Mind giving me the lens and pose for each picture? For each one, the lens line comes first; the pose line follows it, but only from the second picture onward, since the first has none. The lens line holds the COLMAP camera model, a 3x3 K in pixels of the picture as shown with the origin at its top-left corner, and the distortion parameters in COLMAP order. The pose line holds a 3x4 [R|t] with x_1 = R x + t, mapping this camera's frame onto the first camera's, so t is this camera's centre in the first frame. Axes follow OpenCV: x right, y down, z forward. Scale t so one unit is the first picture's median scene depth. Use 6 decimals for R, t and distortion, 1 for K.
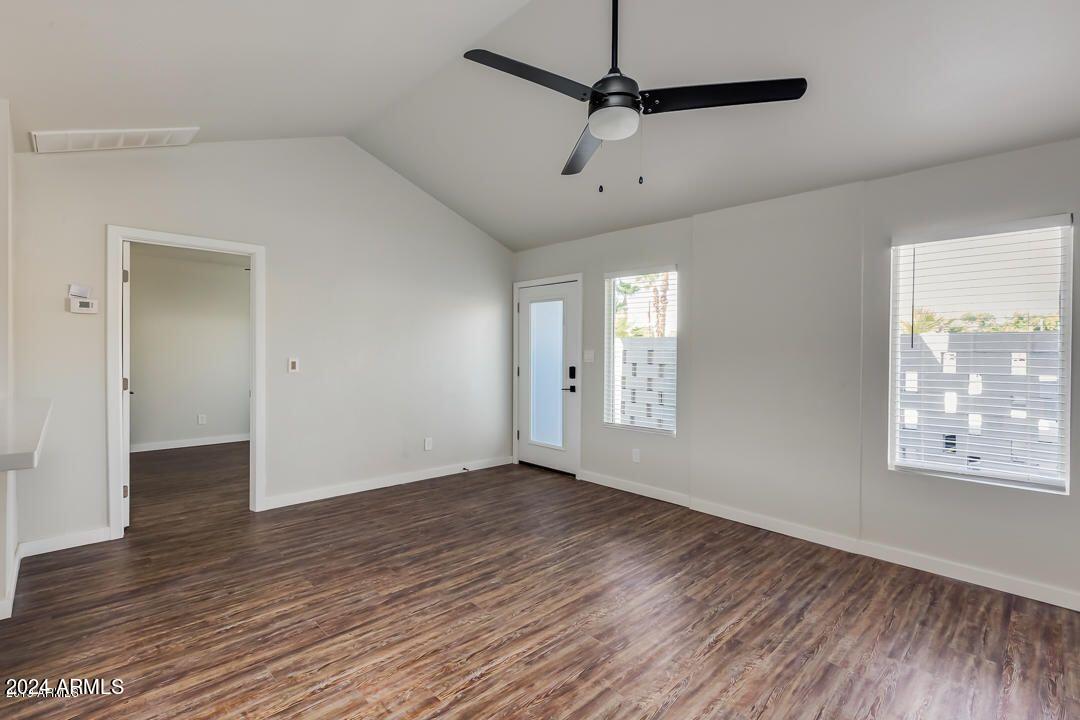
lens RADIAL K [[496.2, 0, 543.6], [0, 496.2, 346.9], [0, 0, 1]] dist [-0.000851, -0.000095]
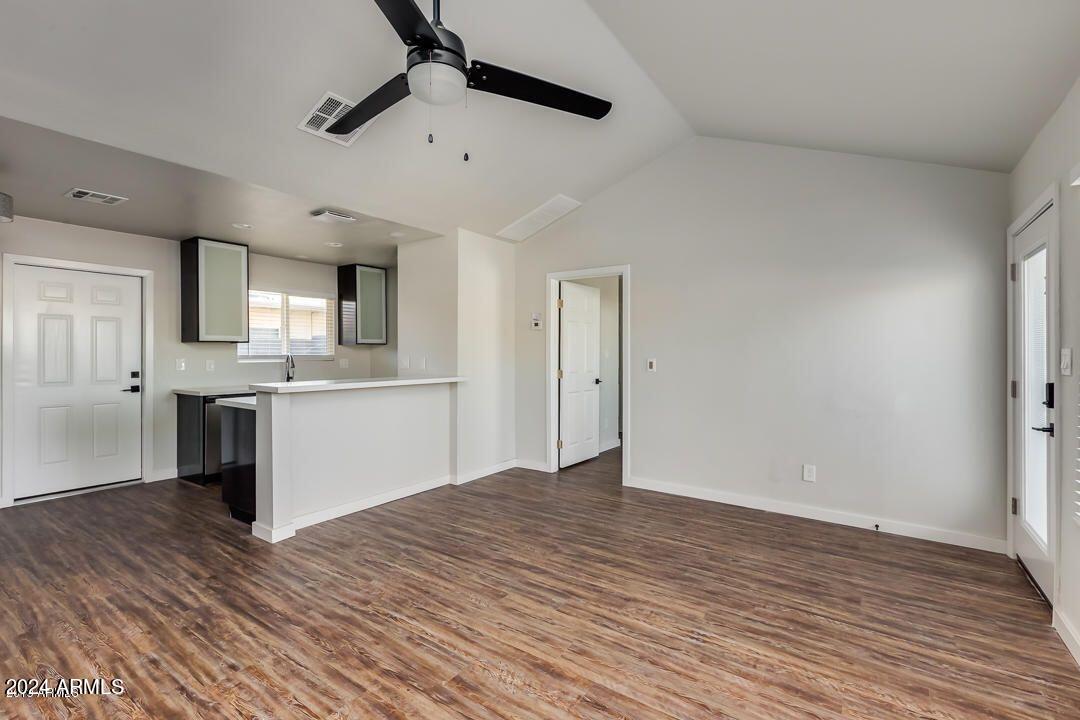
lens RADIAL K [[497.2, 0, 538.0], [0, 497.2, 344.1], [0, 0, 1]] dist [0.001235, 0.000708]
pose [[0.184542, -0.020902, -0.982602, 0.764446], [0.005645, 0.999780, -0.020207, 0.015003], [0.982808, -0.001817, 0.184619, 0.749144]]
